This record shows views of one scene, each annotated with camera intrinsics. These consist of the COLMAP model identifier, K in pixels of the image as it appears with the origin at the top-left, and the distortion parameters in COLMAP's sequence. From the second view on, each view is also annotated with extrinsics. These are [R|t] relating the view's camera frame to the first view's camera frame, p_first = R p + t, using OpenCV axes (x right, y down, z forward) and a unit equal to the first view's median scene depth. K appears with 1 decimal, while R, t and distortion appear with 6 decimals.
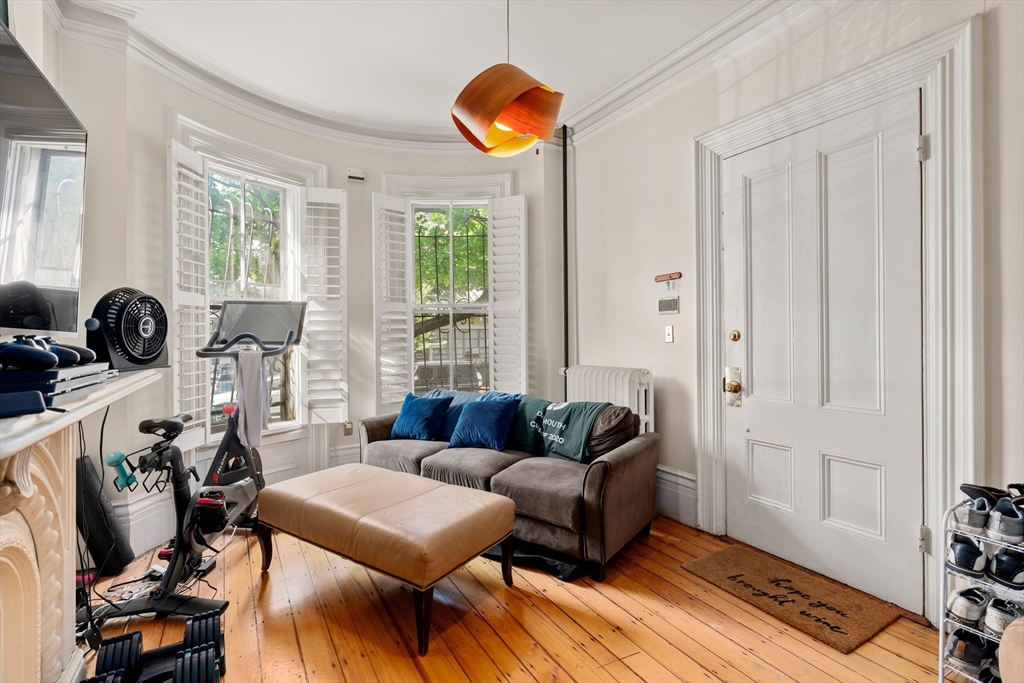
lens RADIAL K [[471.6, 0, 514.5], [0, 471.6, 333.6], [0, 0, 1]] dist [-0.006654, 0.003526]
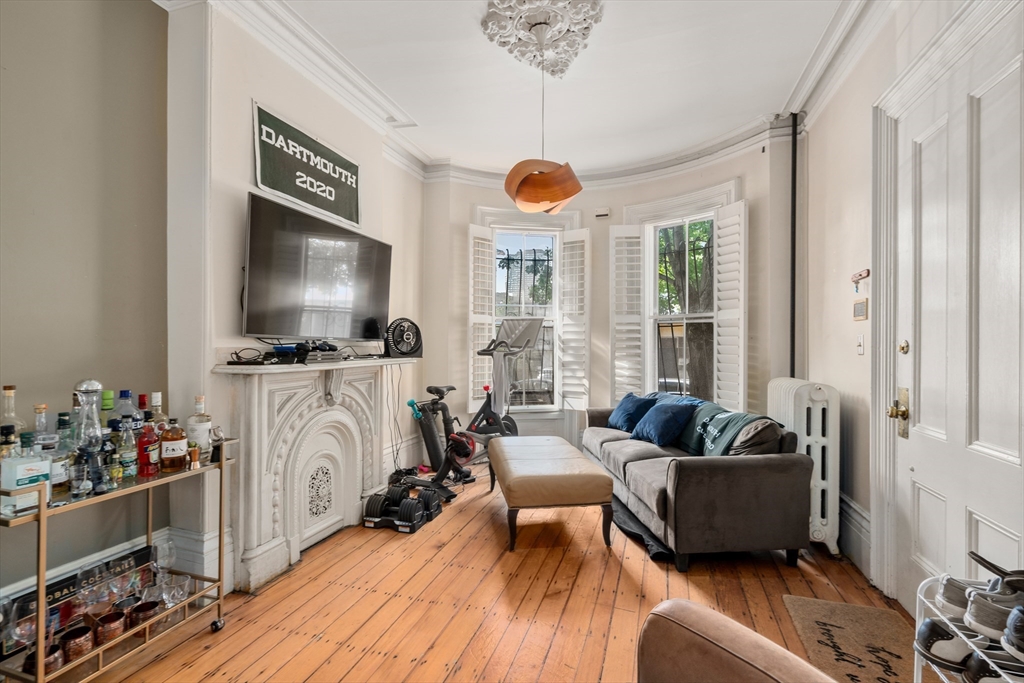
lens RADIAL K [[471.6, 0, 498.1], [0, 471.6, 341.2], [0, 0, 1]] dist [-0.006654, 0.003526]
pose [[0.656755, 0.007082, -0.754071, 0.562167], [-0.007819, 0.999966, 0.002581, -0.002059], [0.754063, 0.004202, 0.656788, -0.022641]]
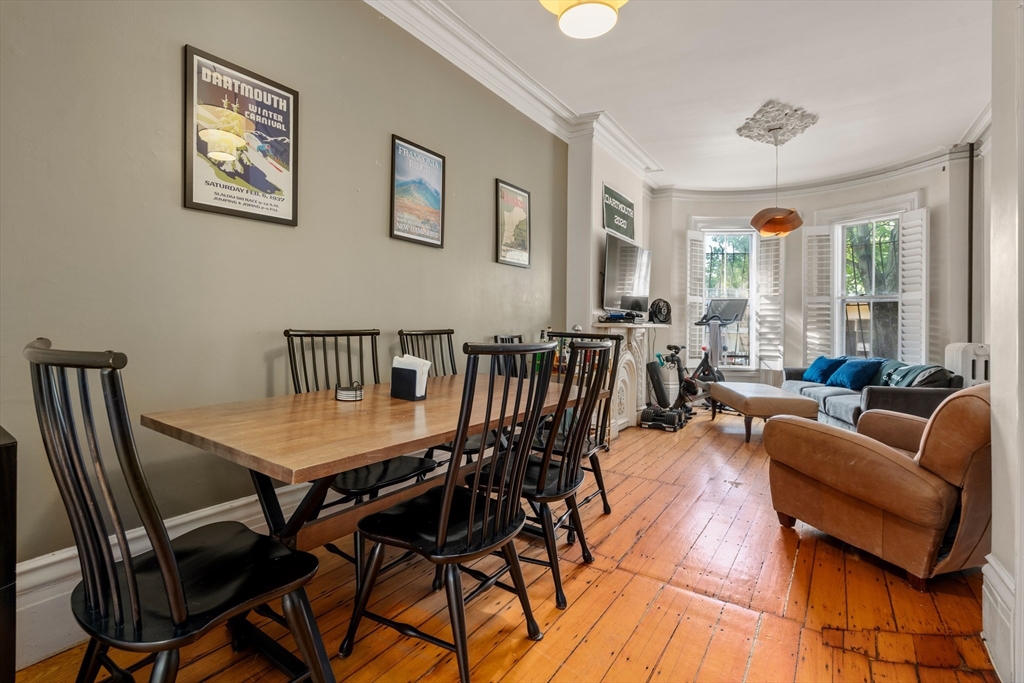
lens RADIAL K [[471.6, 0, 502.8], [0, 471.6, 314.5], [0, 0, 1]] dist [-0.006654, 0.003526]
pose [[0.424955, 0.000007, -0.905215, 0.905905], [-0.019348, 0.999772, -0.009075, 0.033583], [0.905008, 0.021371, 0.424858, -0.737635]]
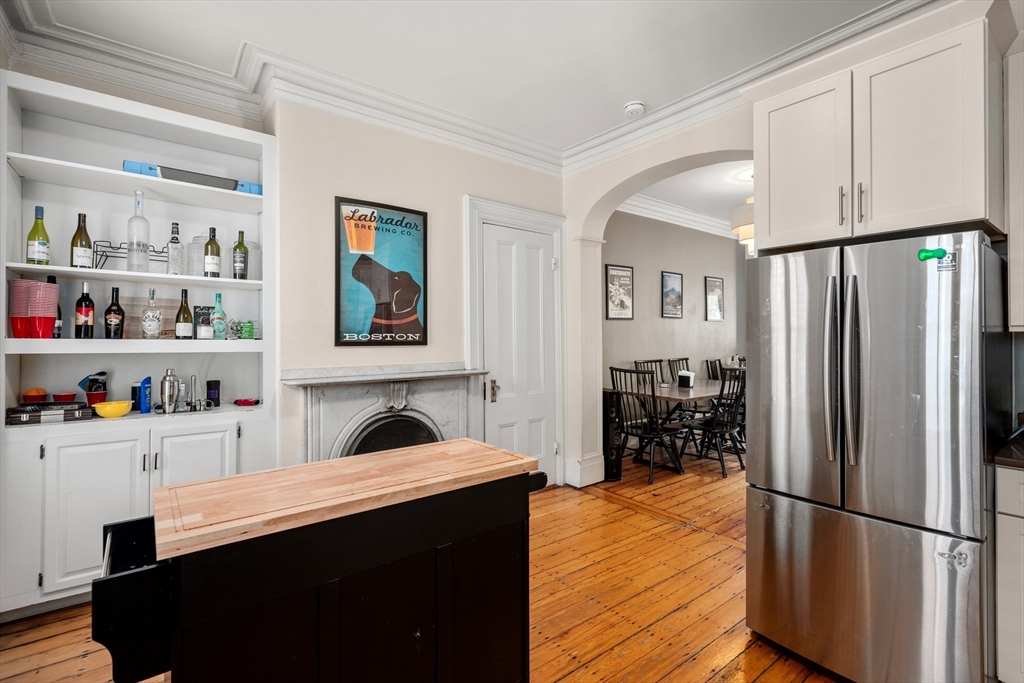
lens RADIAL K [[471.6, 0, 507.4], [0, 471.6, 331.1], [0, 0, 1]] dist [-0.006654, 0.003526]
pose [[0.128942, -0.004368, -0.991643, 1.871129], [0.005215, 0.999979, -0.003726, -0.053116], [0.991638, -0.004691, 0.128962, -1.441545]]
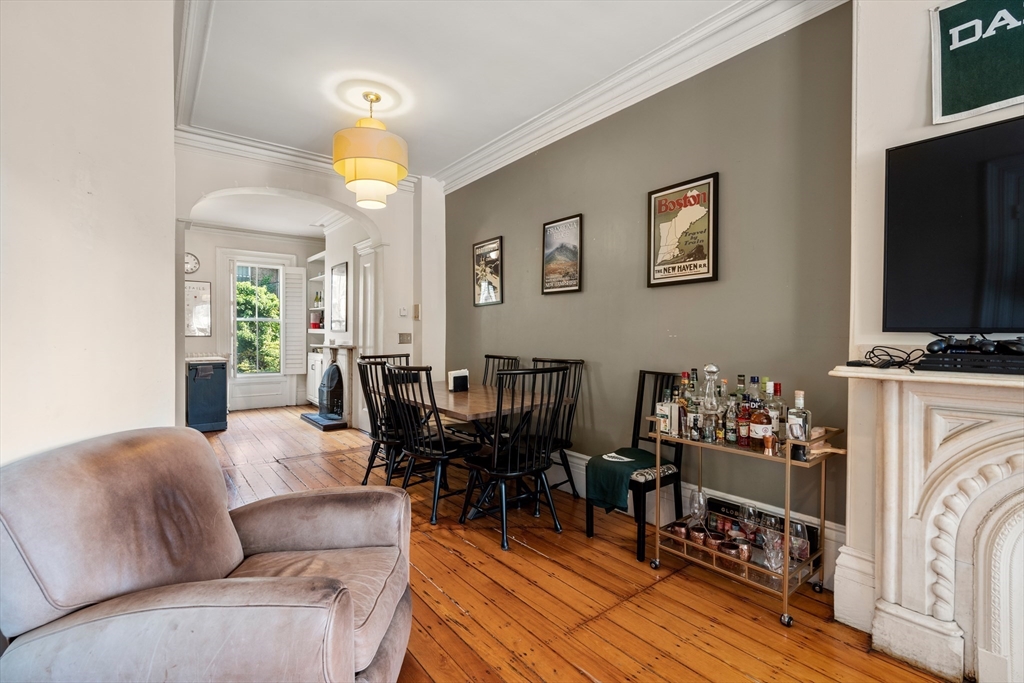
lens RADIAL K [[471.6, 0, 505.2], [0, 471.6, 338.4], [0, 0, 1]] dist [-0.006654, 0.003526]
pose [[-0.992501, 0.002083, -0.122220, 0.286991], [0.001856, 0.999996, 0.001976, 0.002976], [0.122224, 0.001734, -0.992501, 0.705141]]
